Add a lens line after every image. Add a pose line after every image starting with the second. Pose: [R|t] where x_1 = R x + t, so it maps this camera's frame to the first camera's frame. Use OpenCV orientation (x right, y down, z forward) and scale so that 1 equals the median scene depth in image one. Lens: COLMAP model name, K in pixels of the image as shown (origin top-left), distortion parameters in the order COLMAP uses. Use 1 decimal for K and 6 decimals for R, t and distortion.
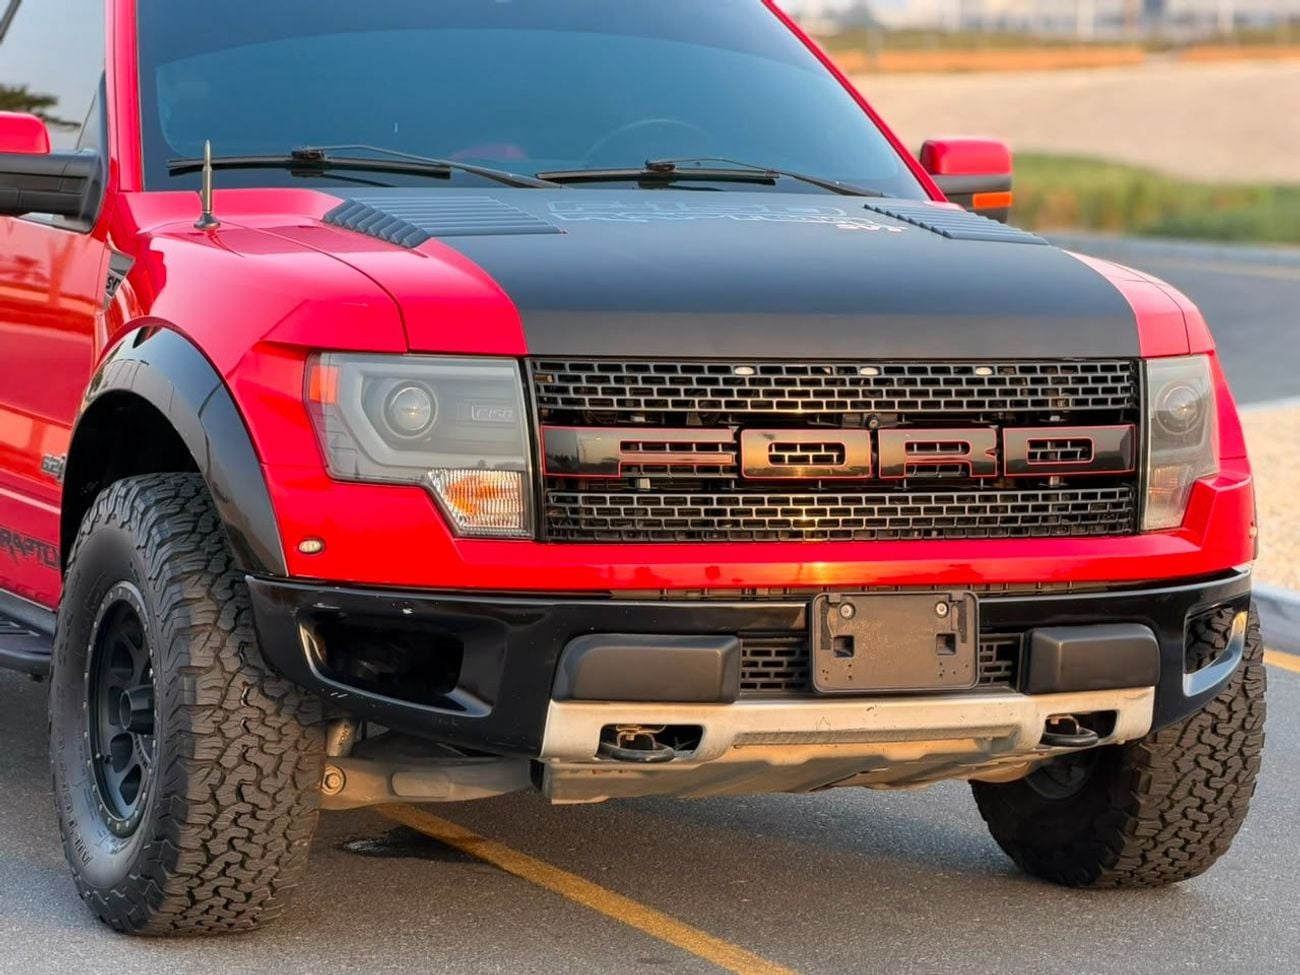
lens RADIAL K [[4684.7, 0, 645.4], [0, 4684.7, 558.5], [0, 0, 1]] dist [0.166907, 0.816032]
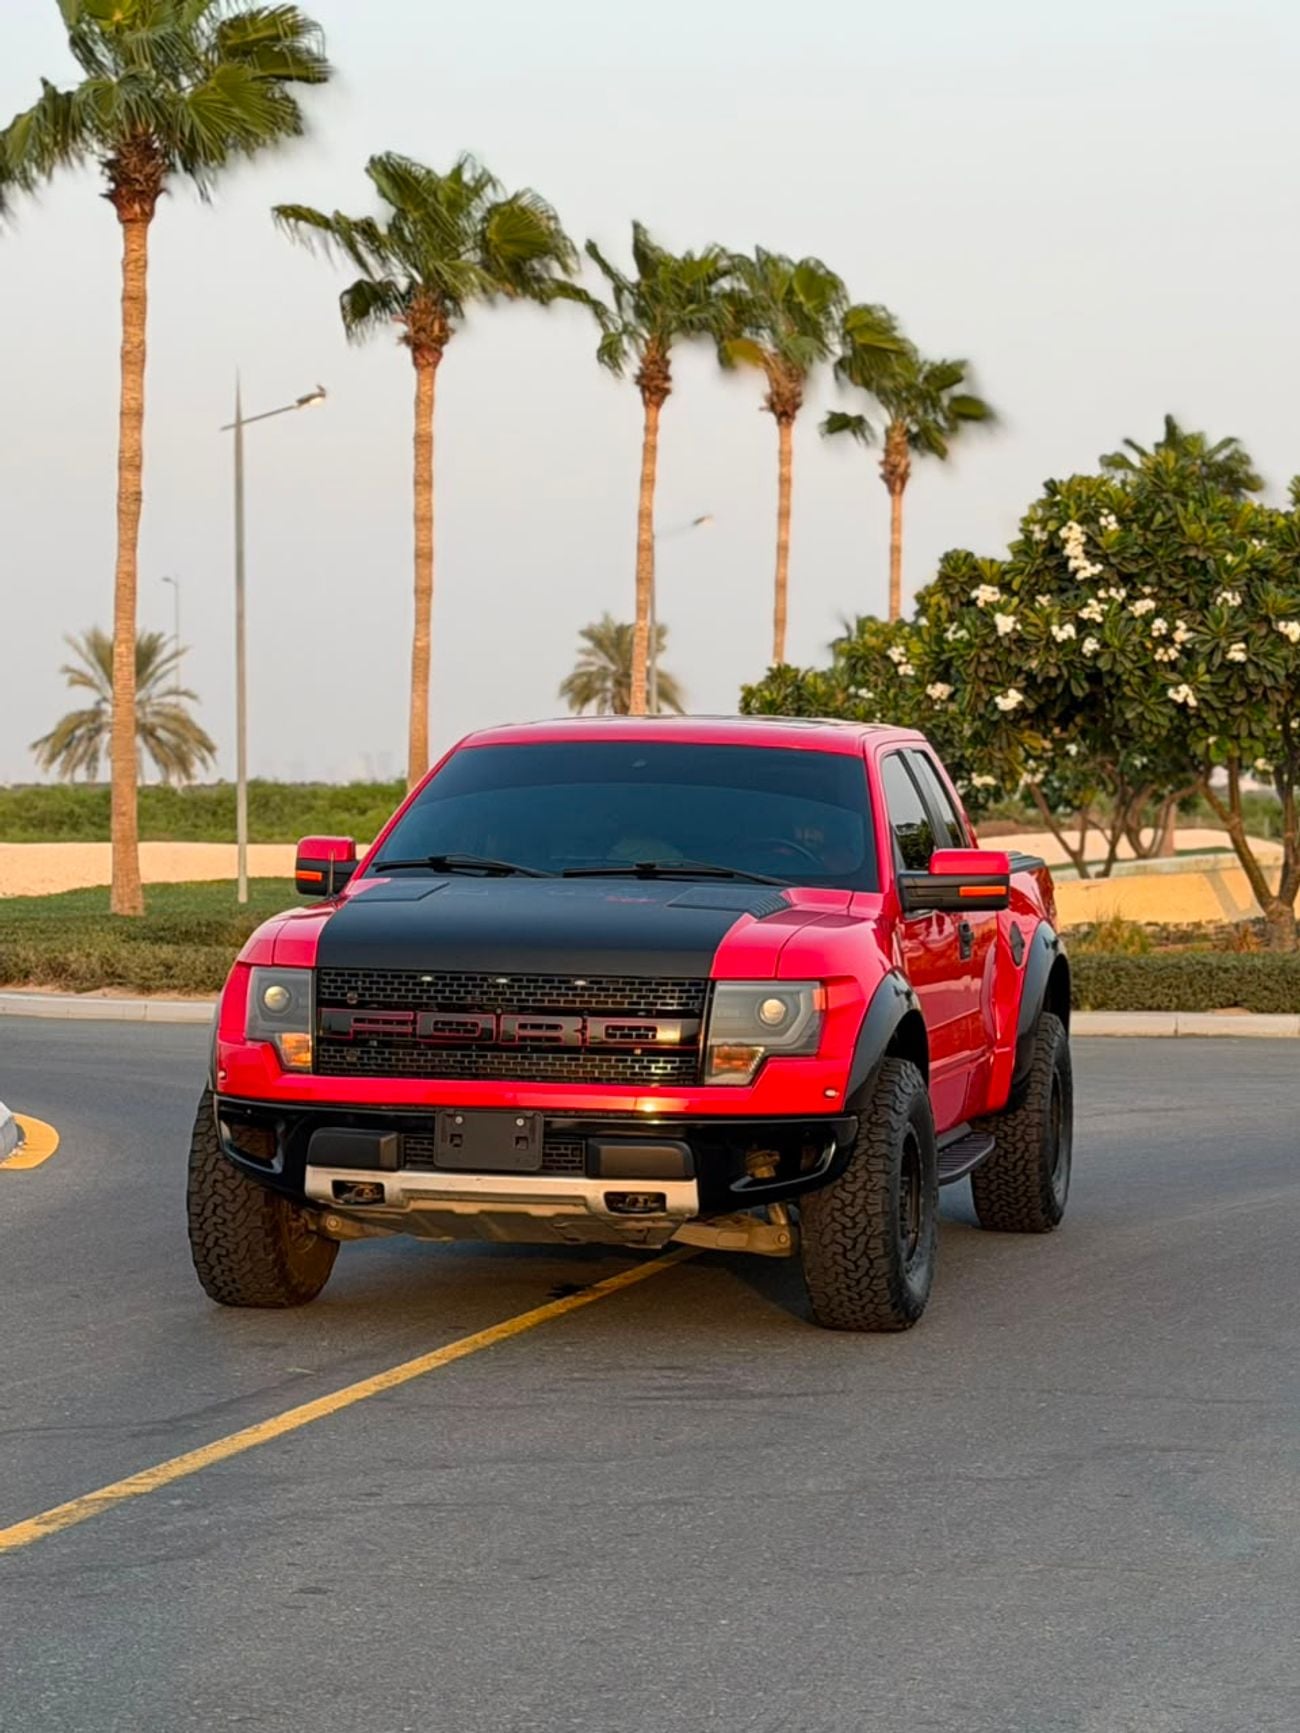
lens RADIAL K [[4526.3, 0, 649.3], [0, 4526.3, 925.2], [0, 0, 1]] dist [0.096134, 0.083681]
pose [[0.793695, 0.001594, -0.608314, 1.069026], [-0.053785, 0.996264, -0.067566, 0.046951], [0.605933, 0.086345, 0.790816, -0.253835]]
